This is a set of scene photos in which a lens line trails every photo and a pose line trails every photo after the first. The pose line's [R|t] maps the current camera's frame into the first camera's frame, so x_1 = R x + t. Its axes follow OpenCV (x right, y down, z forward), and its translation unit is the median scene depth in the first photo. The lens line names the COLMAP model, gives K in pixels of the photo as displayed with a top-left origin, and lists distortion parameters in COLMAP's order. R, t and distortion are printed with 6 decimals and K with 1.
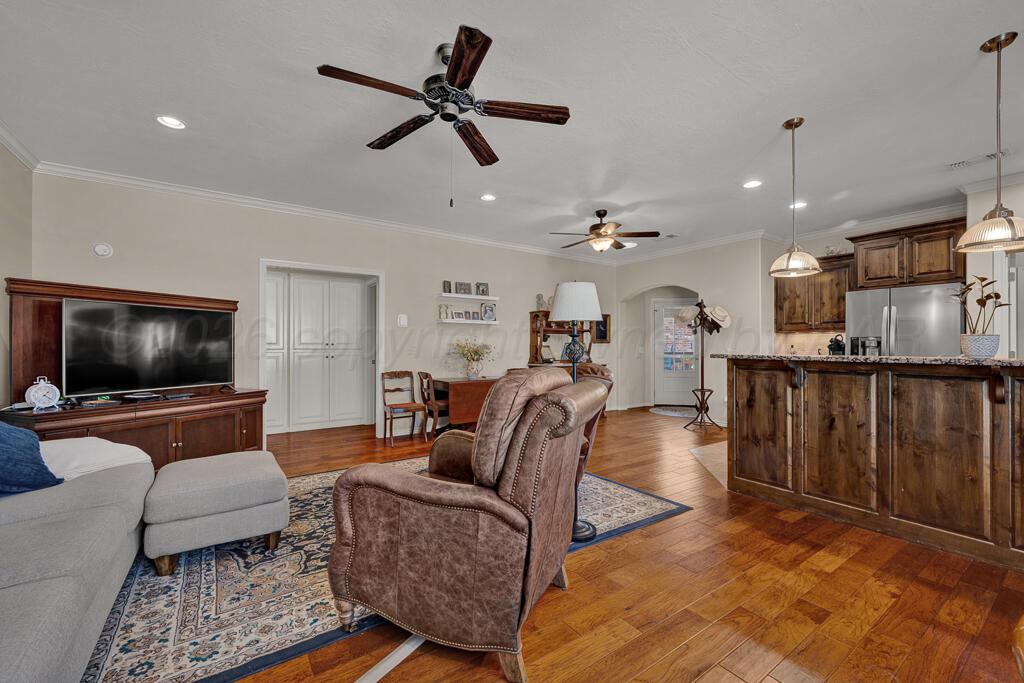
lens RADIAL K [[420.6, 0, 512.0], [0, 420.6, 341.5], [0, 0, 1]] dist [0.000897, 0.000141]
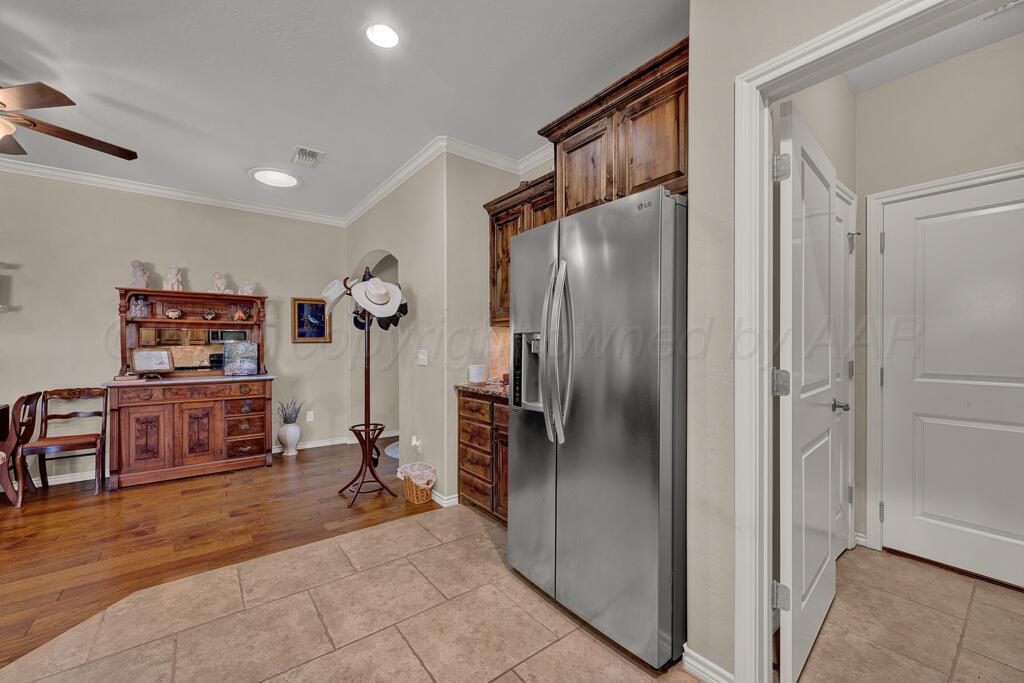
lens RADIAL K [[411.9, 0, 512.0], [0, 411.9, 341.5], [0, 0, 1]] dist [-0.000285, -0.000018]
pose [[0.998771, -0.010382, 0.048464, 0.643642], [0.010242, 0.999943, 0.003145, -0.000941], [-0.048494, -0.002644, 0.998820, 0.448348]]
